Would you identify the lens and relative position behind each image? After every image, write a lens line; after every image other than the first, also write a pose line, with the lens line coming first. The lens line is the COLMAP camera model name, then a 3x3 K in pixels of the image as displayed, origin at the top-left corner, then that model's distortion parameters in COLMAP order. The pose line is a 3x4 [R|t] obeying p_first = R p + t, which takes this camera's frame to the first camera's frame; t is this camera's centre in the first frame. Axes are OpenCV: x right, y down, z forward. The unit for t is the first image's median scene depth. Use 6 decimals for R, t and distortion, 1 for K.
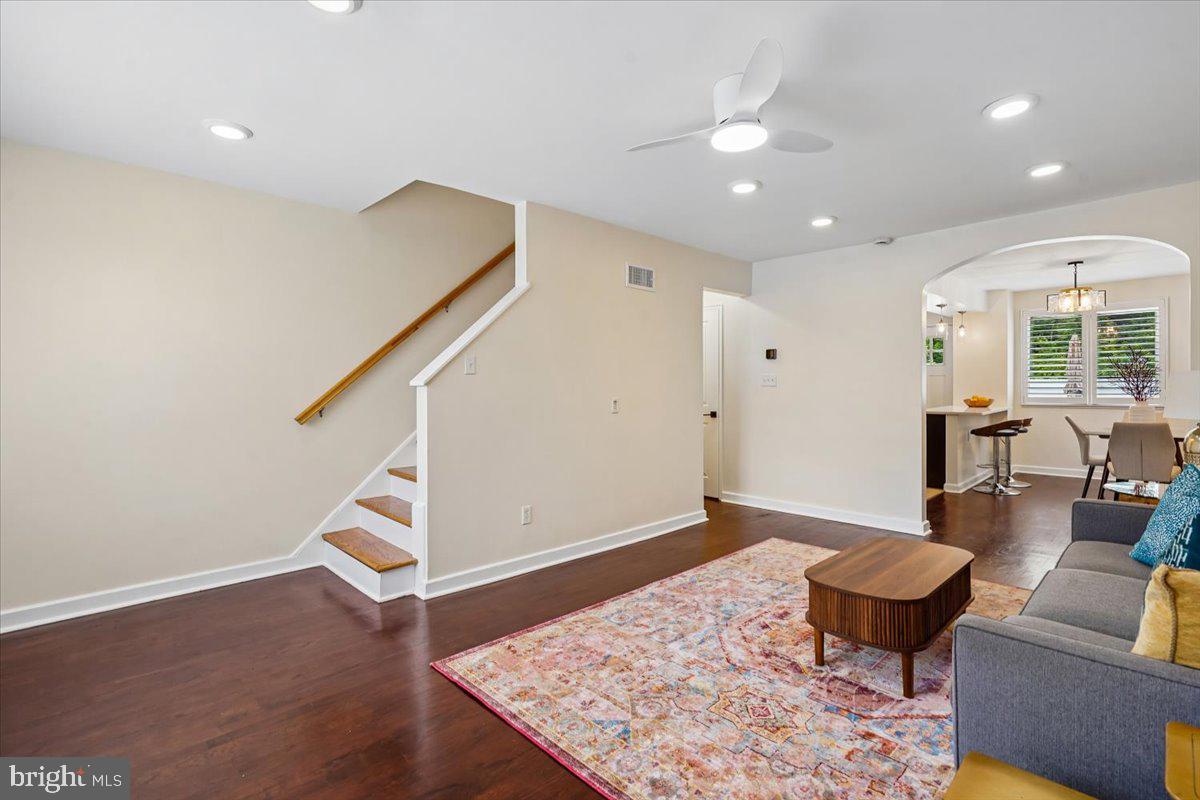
lens RADIAL K [[549.4, 0, 597.8], [0, 549.4, 395.7], [0, 0, 1]] dist [-0.002860, -0.000044]
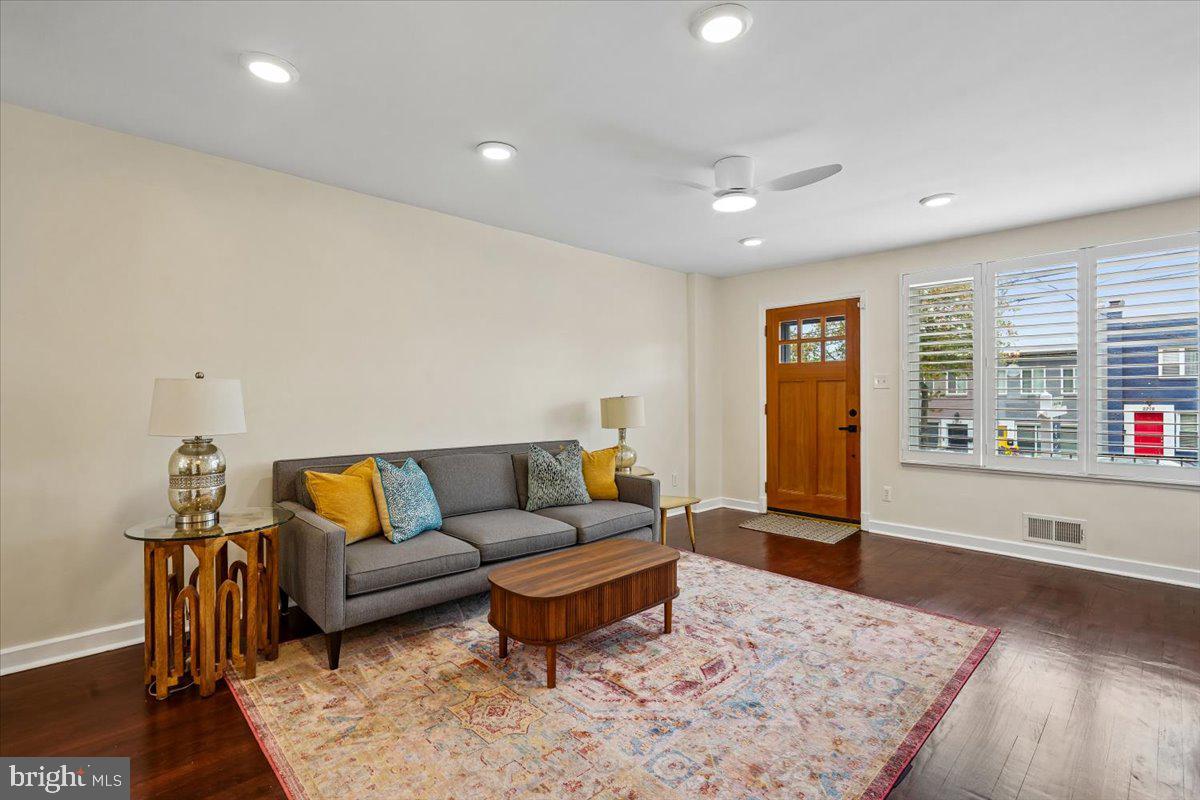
lens RADIAL K [[549.4, 0, 597.8], [0, 549.4, 395.7], [0, 0, 1]] dist [-0.002860, -0.000044]
pose [[-0.999881, 0.007296, 0.013610, 0.451864], [0.007534, 0.999818, 0.017501, -0.029130], [-0.013480, 0.017602, -0.999754, 1.826383]]
